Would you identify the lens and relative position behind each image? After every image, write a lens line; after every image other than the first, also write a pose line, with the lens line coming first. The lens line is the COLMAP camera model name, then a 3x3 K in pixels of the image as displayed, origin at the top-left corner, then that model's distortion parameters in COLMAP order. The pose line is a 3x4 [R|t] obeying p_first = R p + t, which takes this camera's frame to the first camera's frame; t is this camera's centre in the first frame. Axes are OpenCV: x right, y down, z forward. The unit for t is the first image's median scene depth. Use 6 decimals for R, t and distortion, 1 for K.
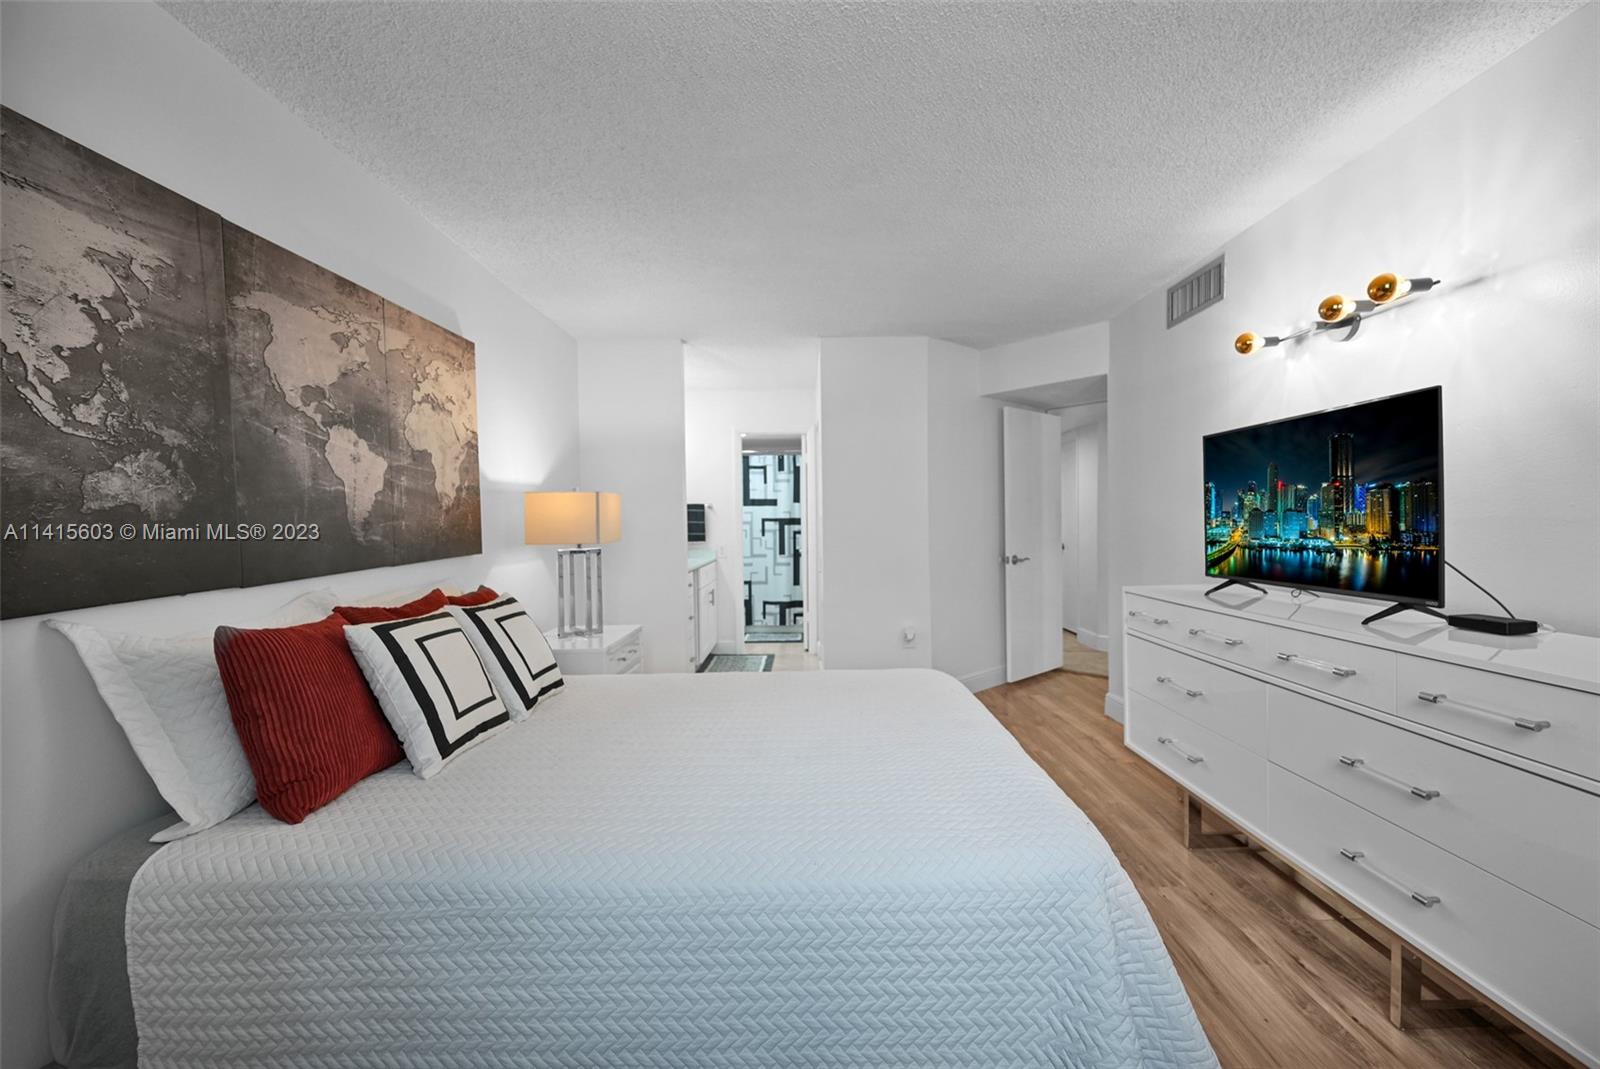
lens RADIAL K [[657.2, 0, 805.1], [0, 657.2, 529.4], [0, 0, 1]] dist [0.000919, 0.000360]
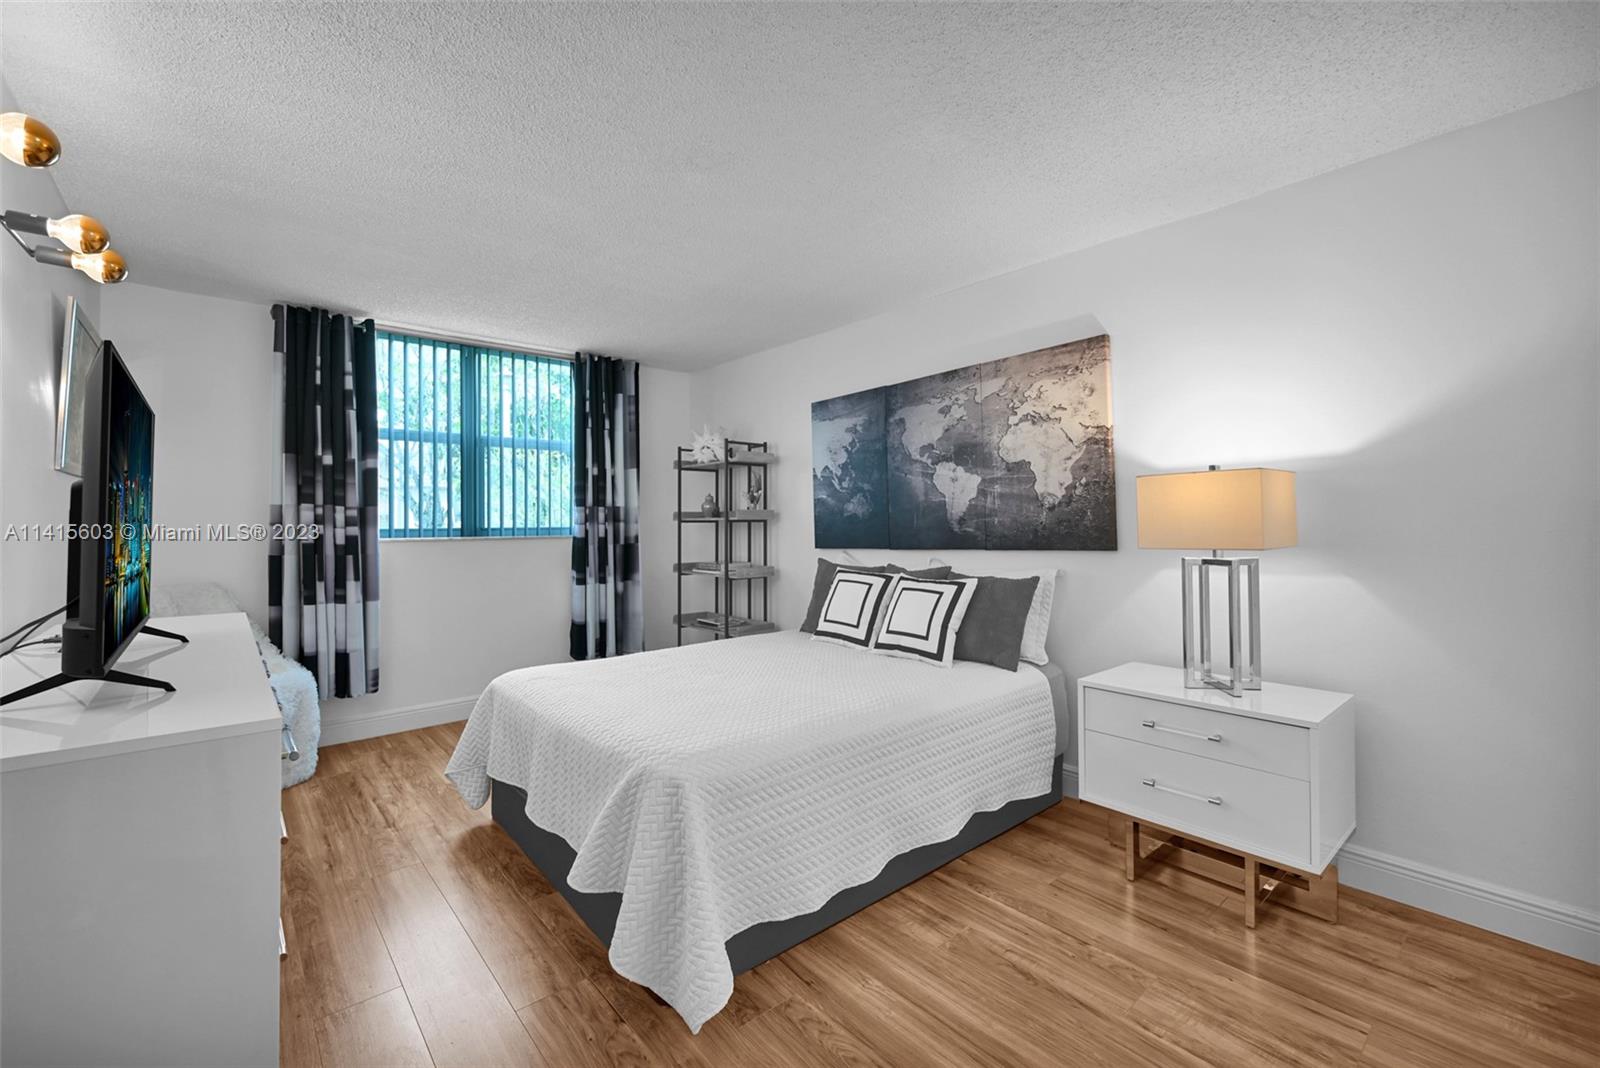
lens RADIAL K [[667.1, 0, 797.3], [0, 667.1, 516.5], [0, 0, 1]] dist [0.000963, 0.000170]
pose [[-0.756008, 0.009341, -0.654495, 0.658614], [0.006642, 0.999956, 0.006600, -0.030418], [0.654528, 0.000643, -0.756037, 1.941339]]
